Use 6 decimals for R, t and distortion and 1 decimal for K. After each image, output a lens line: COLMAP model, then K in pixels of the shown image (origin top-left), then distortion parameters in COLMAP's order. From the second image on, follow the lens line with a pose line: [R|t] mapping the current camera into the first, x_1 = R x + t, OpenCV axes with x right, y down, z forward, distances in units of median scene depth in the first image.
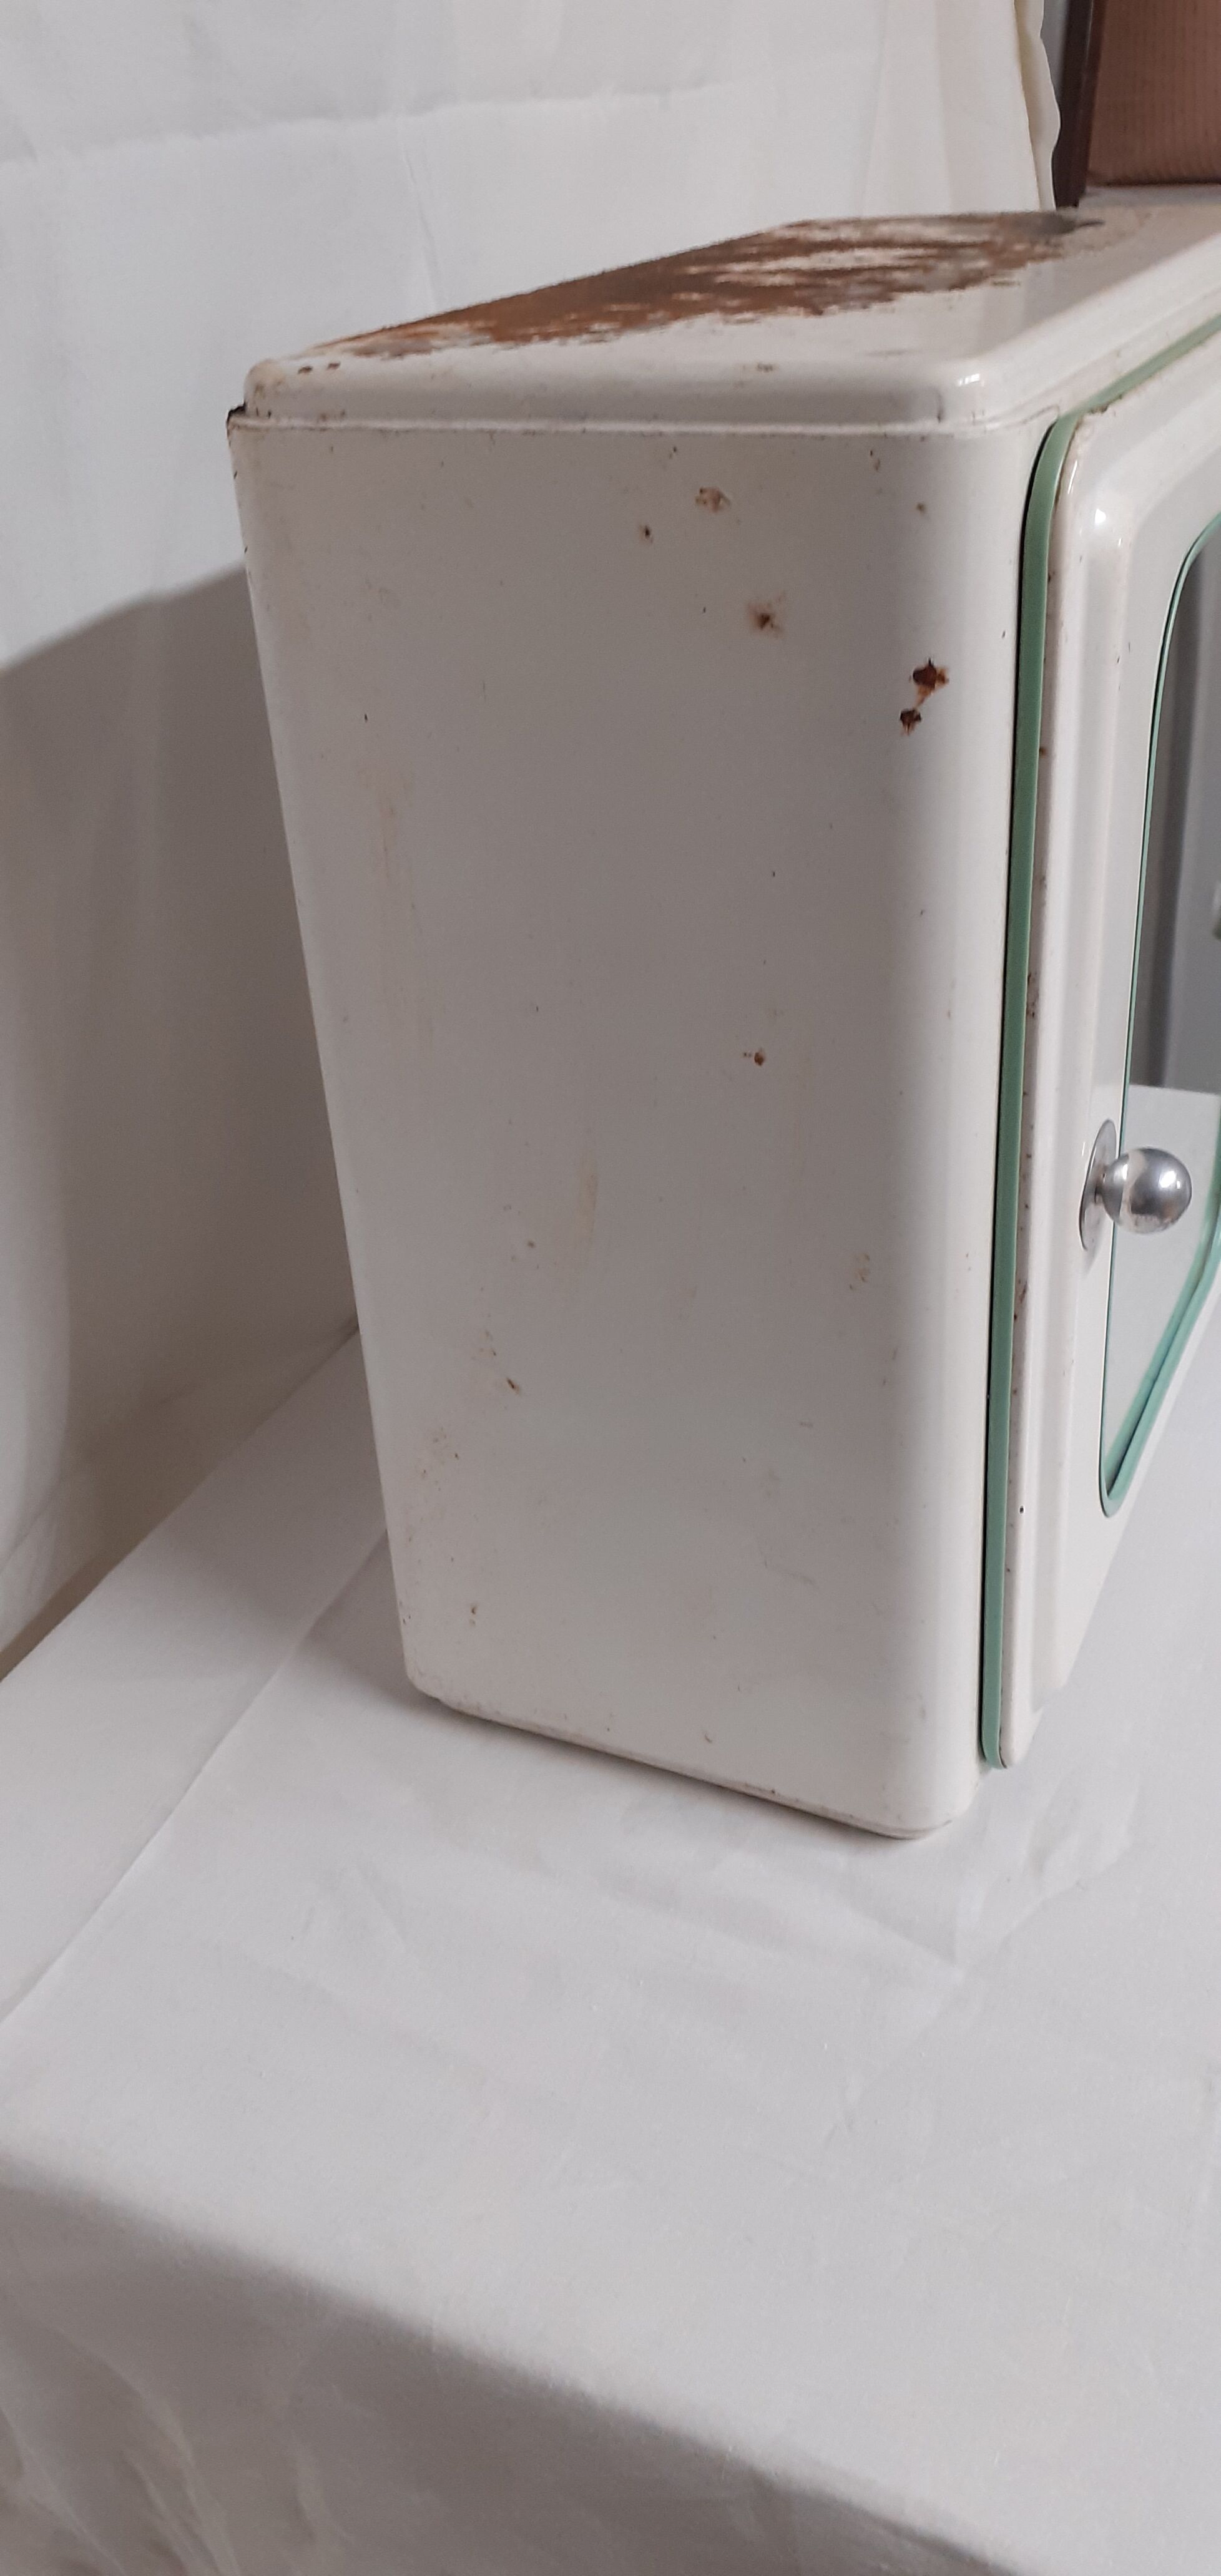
lens RADIAL K [[2017.4, 0, 611.5], [0, 2017.4, 1240.5], [0, 0, 1]] dist [0.004911, -0.004216]
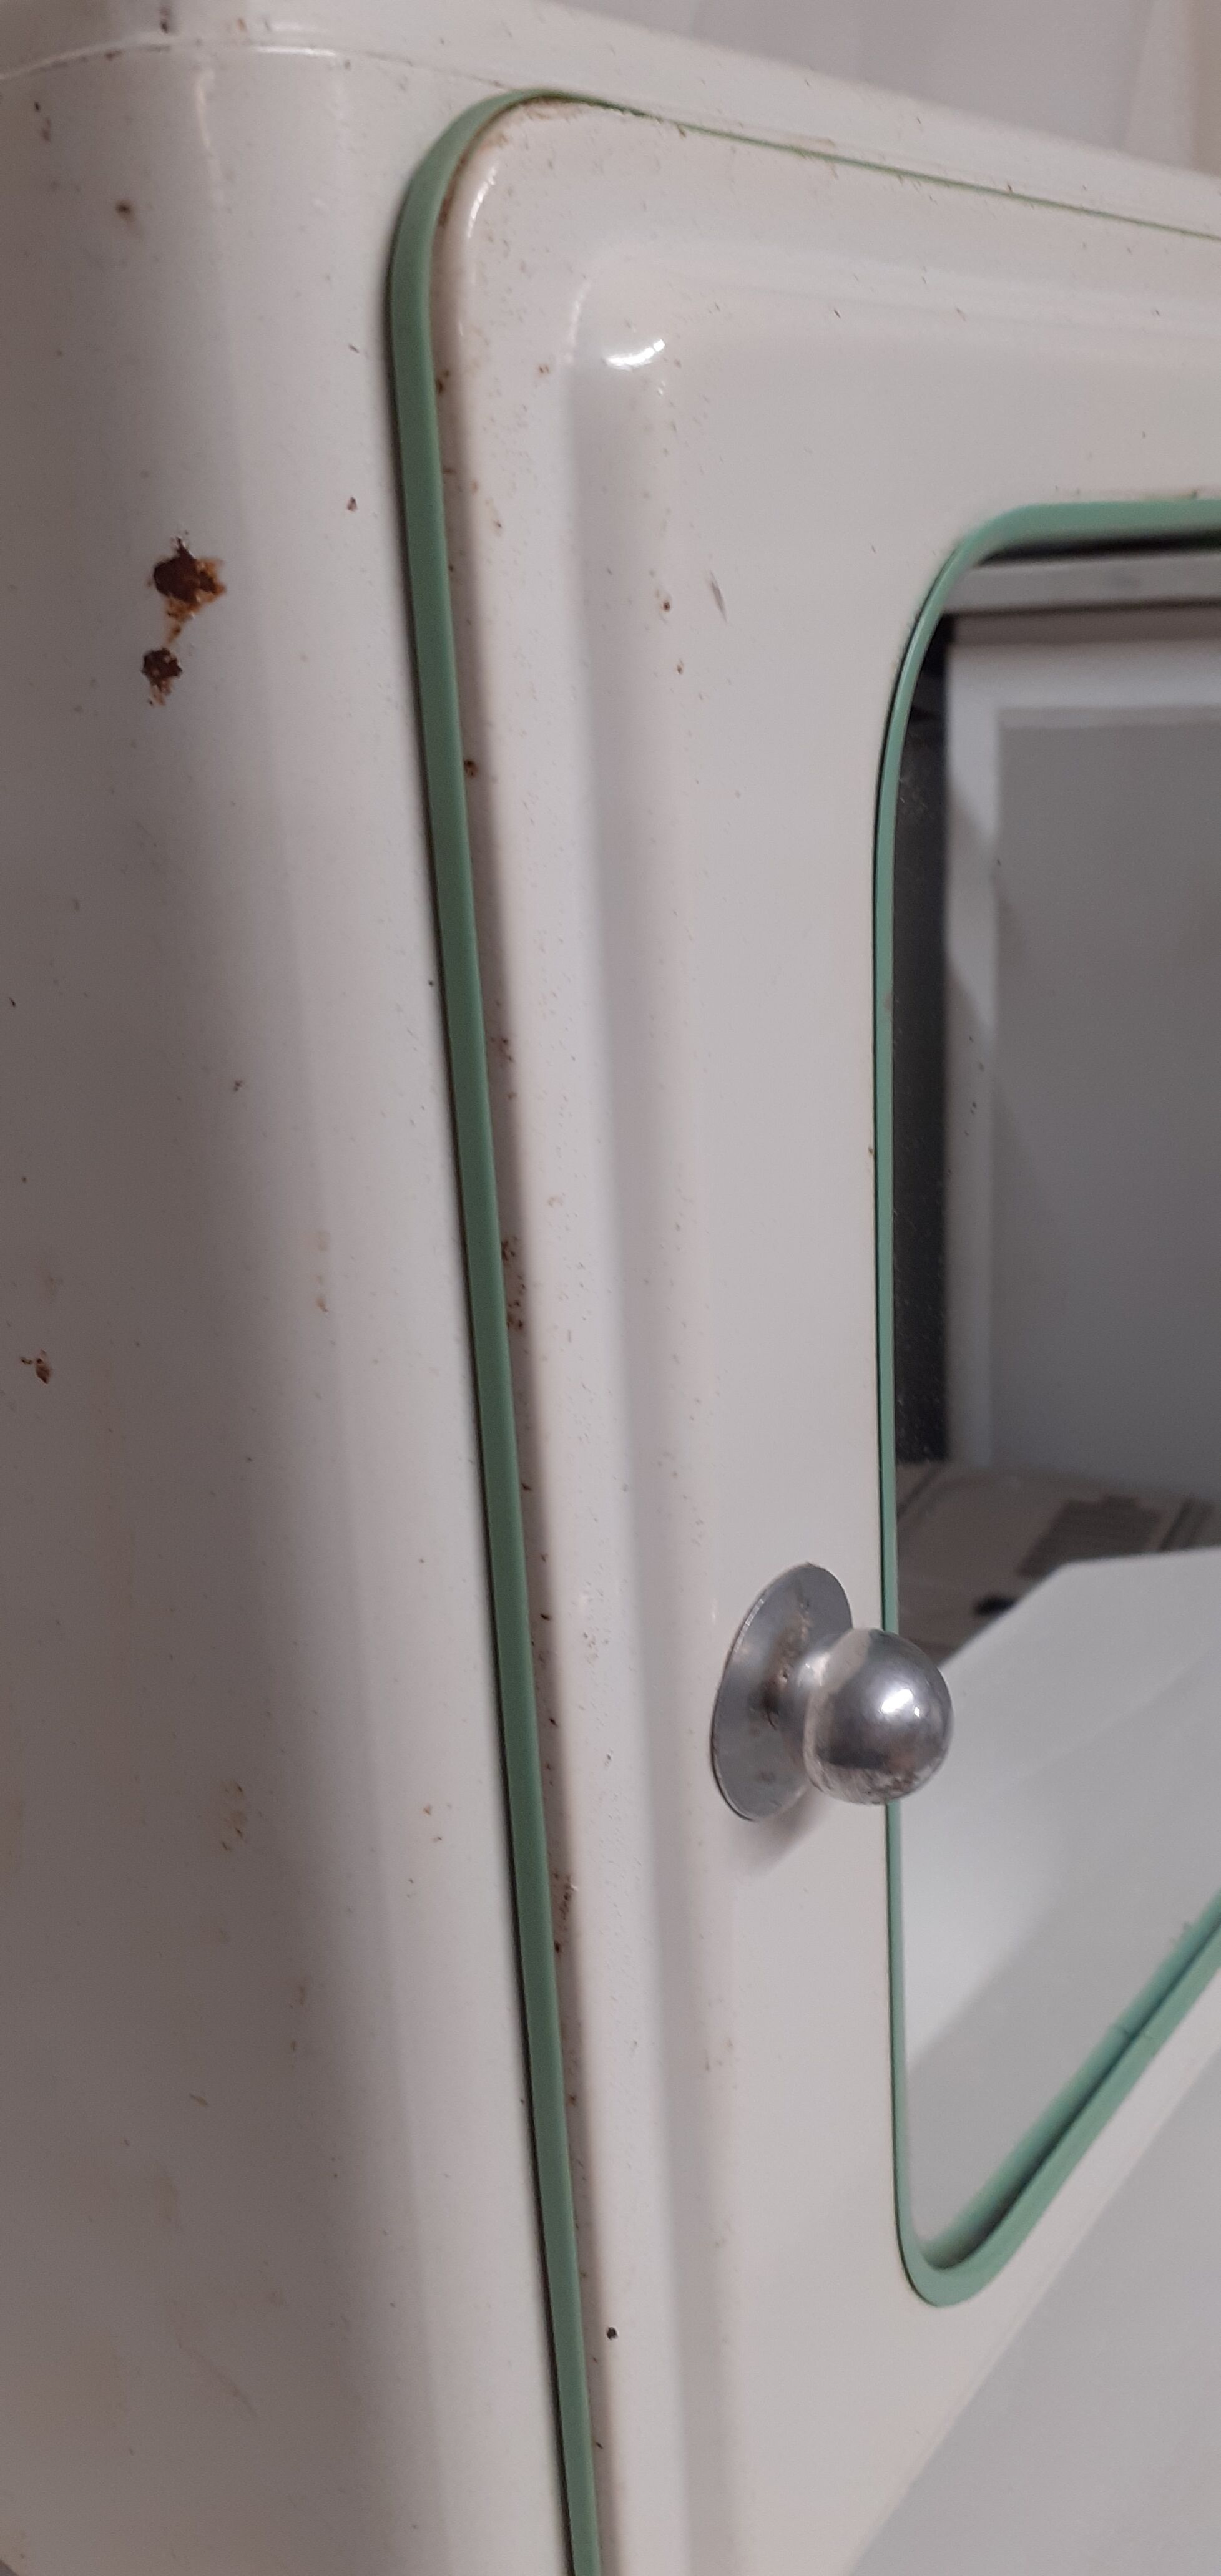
lens RADIAL K [[2017.4, 0, 611.5], [0, 2017.4, 1240.5], [0, 0, 1]] dist [0.004911, -0.004216]
pose [[0.976919, 0.078884, -0.198511, 0.361451], [-0.118101, 0.973821, -0.194229, -0.043424], [0.177993, 0.213191, 0.960660, 0.582512]]
